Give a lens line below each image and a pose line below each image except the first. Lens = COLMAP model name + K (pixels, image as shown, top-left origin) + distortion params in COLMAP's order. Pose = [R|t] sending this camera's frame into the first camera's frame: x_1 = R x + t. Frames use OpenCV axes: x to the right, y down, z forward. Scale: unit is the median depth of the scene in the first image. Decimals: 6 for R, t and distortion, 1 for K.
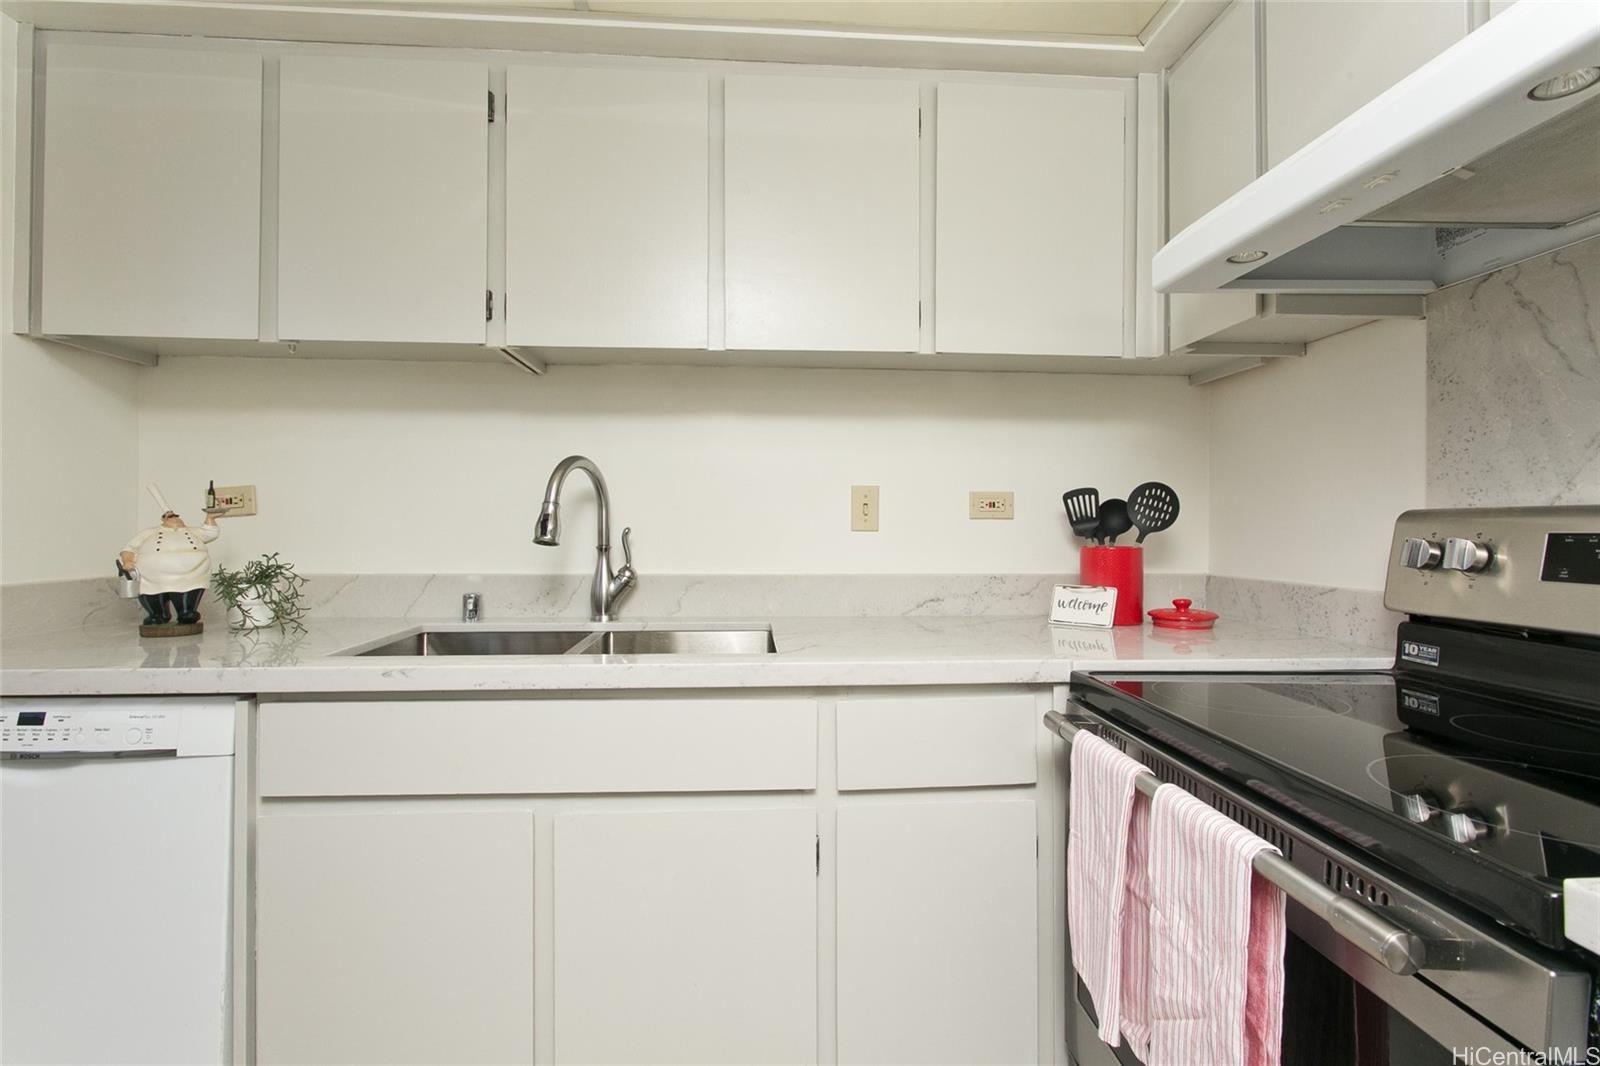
lens RADIAL K [[755.3, 0, 799.8], [0, 755.3, 524.1], [0, 0, 1]] dist [-0.004020, 0.000844]
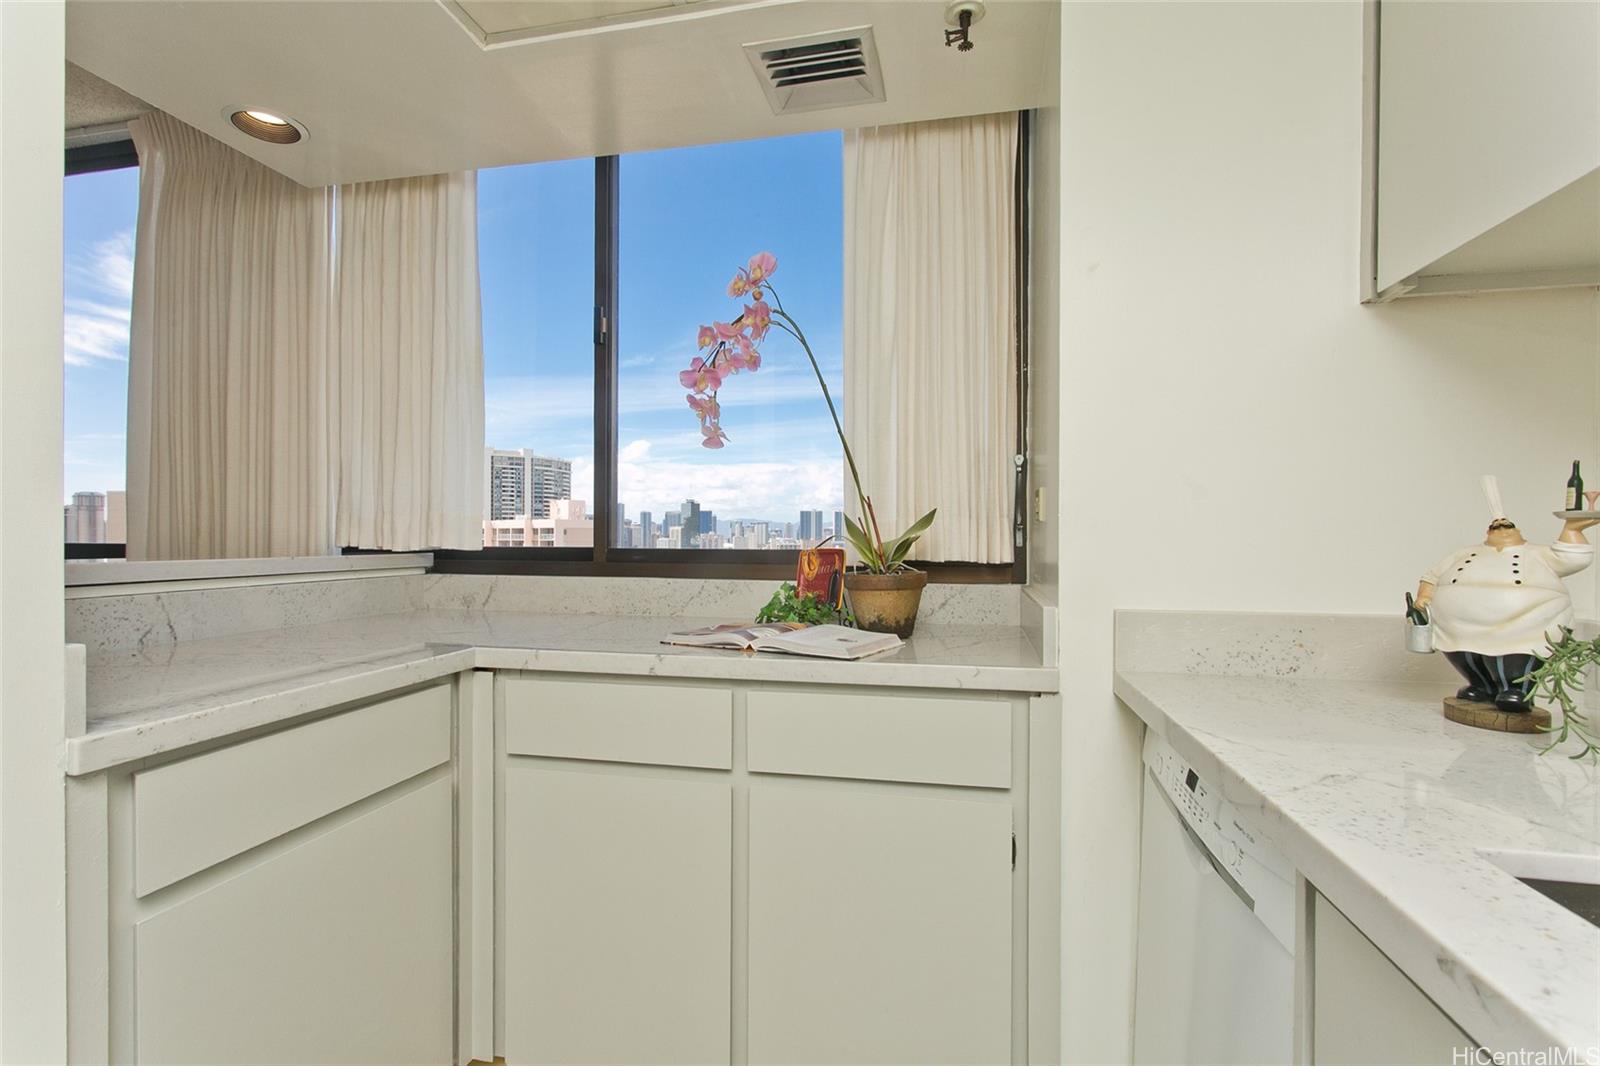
lens RADIAL K [[755.3, 0, 796.6], [0, 755.3, 537.6], [0, 0, 1]] dist [-0.004020, 0.000844]
pose [[-0.274229, -0.012938, -0.961578, -0.104648], [-0.011518, 0.999882, -0.010168, 0.010534], [0.961596, 0.008287, -0.274345, 0.628152]]
